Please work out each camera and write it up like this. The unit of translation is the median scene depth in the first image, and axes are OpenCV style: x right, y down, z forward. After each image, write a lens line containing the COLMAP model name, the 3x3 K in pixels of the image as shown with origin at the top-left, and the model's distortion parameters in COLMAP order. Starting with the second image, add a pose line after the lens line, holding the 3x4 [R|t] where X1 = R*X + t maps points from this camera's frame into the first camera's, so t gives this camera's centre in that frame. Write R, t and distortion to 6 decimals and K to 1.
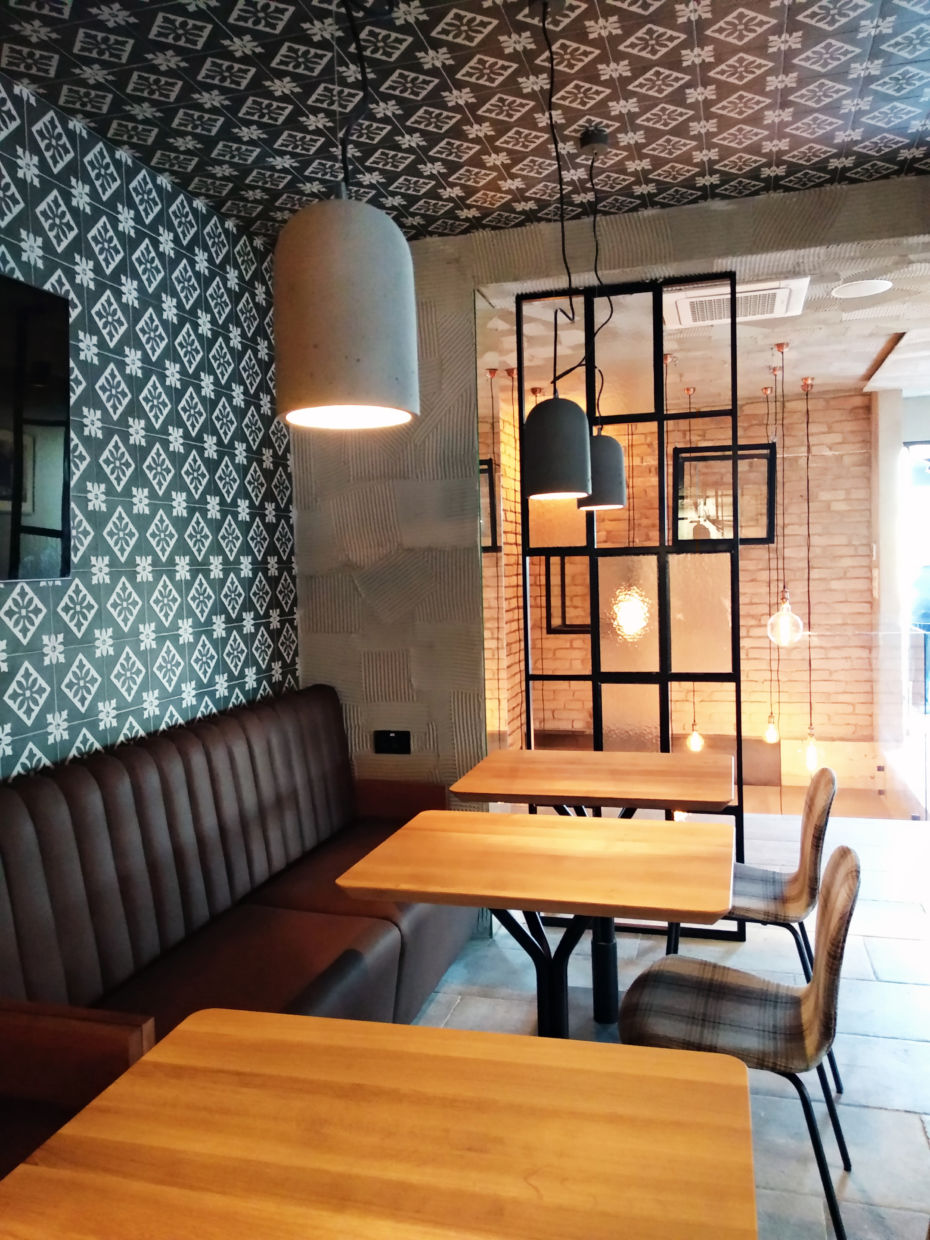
lens RADIAL K [[946.6, 0, 468.8], [0, 946.6, 614.1], [0, 0, 1]] dist [0.061480, -0.080928]
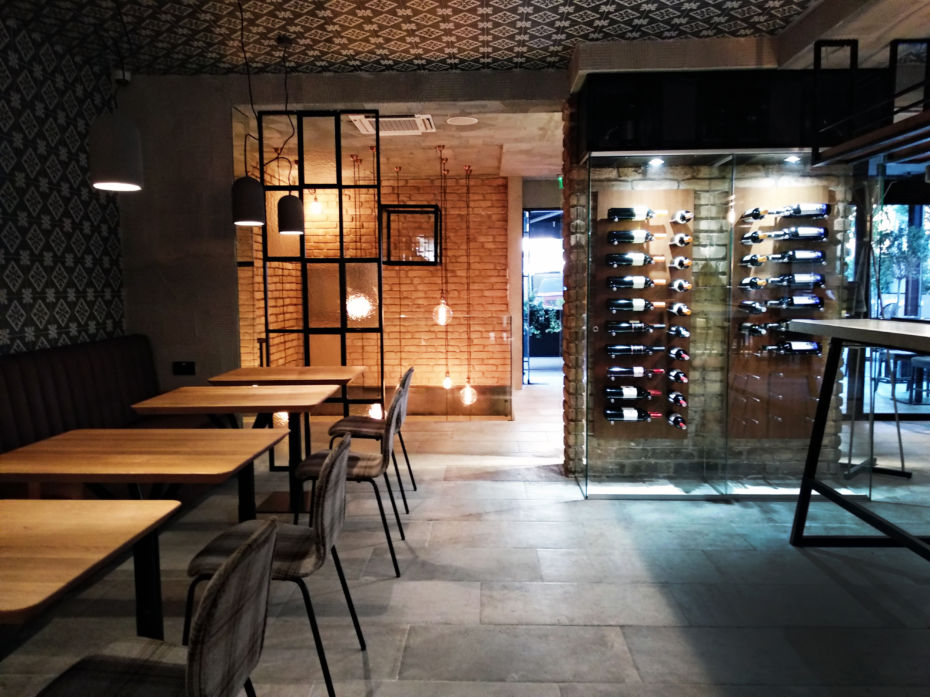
lens RADIAL K [[710.0, 0, 456.4], [0, 710.0, 347.1], [0, 0, 1]] dist [0.061480, -0.080928]
pose [[0.972728, 0.000866, 0.231947, 0.115326], [-0.007570, 0.999579, 0.028014, 0.067161], [-0.231825, -0.029006, 0.972325, -0.433919]]
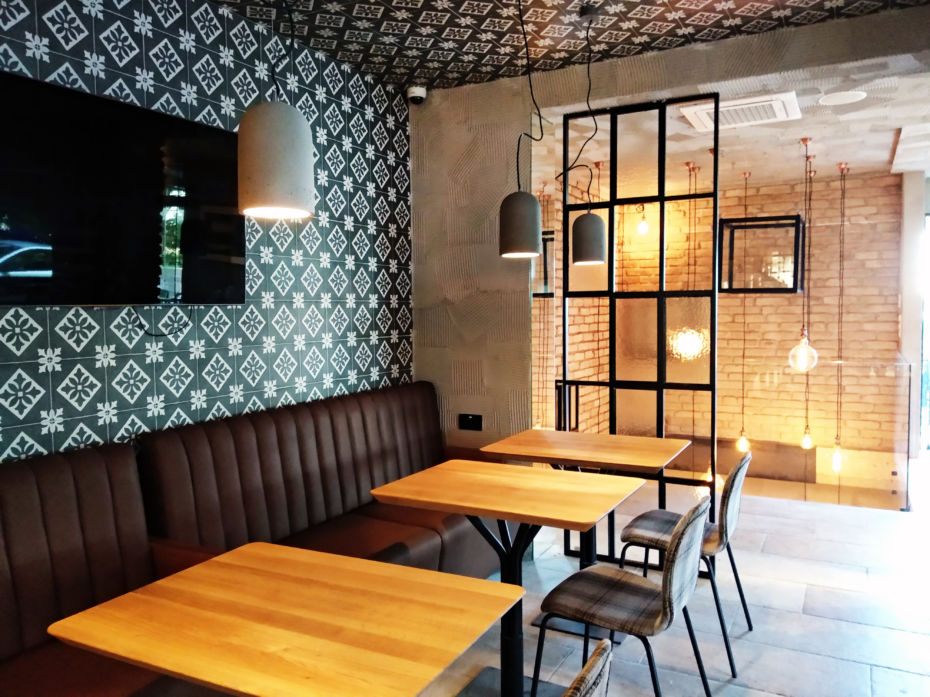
lens RADIAL K [[714.1, 0, 465.0], [0, 714.1, 348.5], [0, 0, 1]] dist [0.067908, -0.103298]
pose [[0.975975, 0.031075, -0.215655, 0.173231], [-0.029810, 0.999514, 0.009116, 0.012459], [0.215834, -0.002468, 0.976427, -0.103564]]
